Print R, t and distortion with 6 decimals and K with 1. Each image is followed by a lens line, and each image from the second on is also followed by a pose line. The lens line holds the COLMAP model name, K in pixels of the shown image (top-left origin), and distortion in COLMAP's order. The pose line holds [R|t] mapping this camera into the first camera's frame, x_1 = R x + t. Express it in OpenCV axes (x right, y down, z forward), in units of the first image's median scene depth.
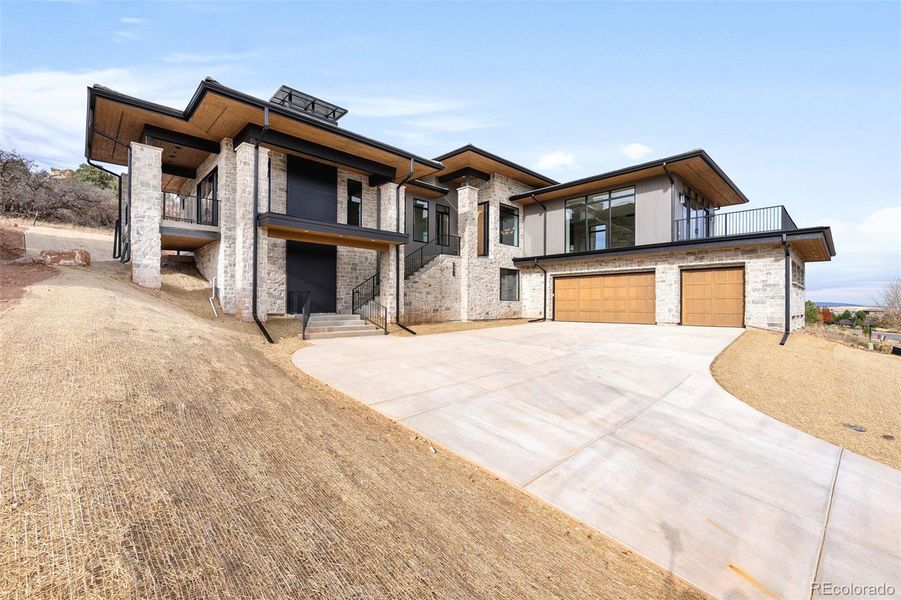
lens RADIAL K [[372.8, 0, 450.5], [0, 372.8, 300.0], [0, 0, 1]] dist [0.000289, 0.000043]
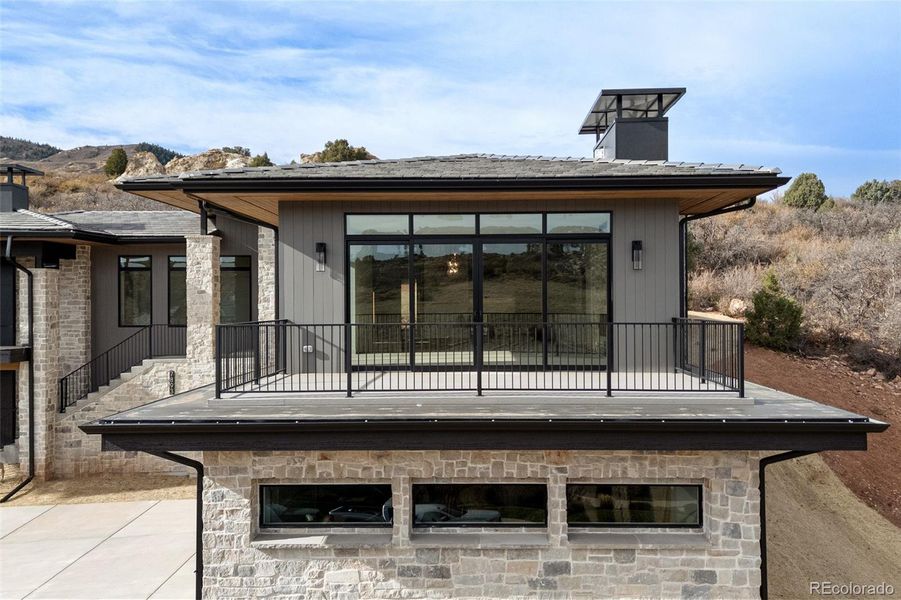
lens RADIAL K [[754.4, 0, 476.5], [0, 754.4, 300.3], [0, 0, 1]] dist [0.111959, -0.116414]
pose [[0.716808, -0.010246, -0.697195, 1.281303], [0.015802, 0.999874, 0.001552, -0.222340], [0.697091, -0.012129, 0.716880, 0.516145]]
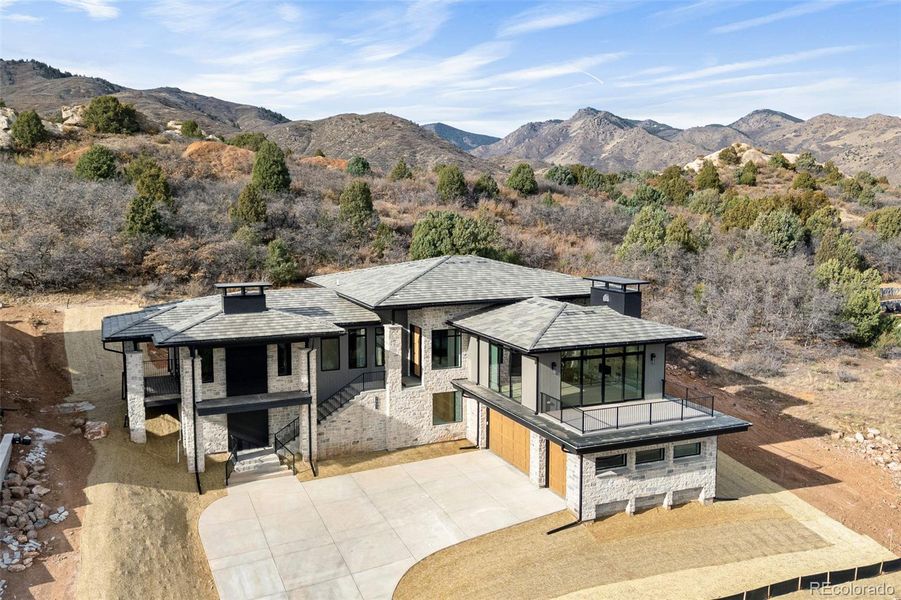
lens RADIAL K [[740.9, 0, 465.2], [0, 740.9, 282.5], [0, 0, 1]] dist [0.086143, -0.060344]
pose [[0.942609, 0.031574, -0.332403, 1.048158], [0.004798, 0.994135, 0.108038, -0.723513], [0.333865, -0.103433, 0.936929, -0.996315]]
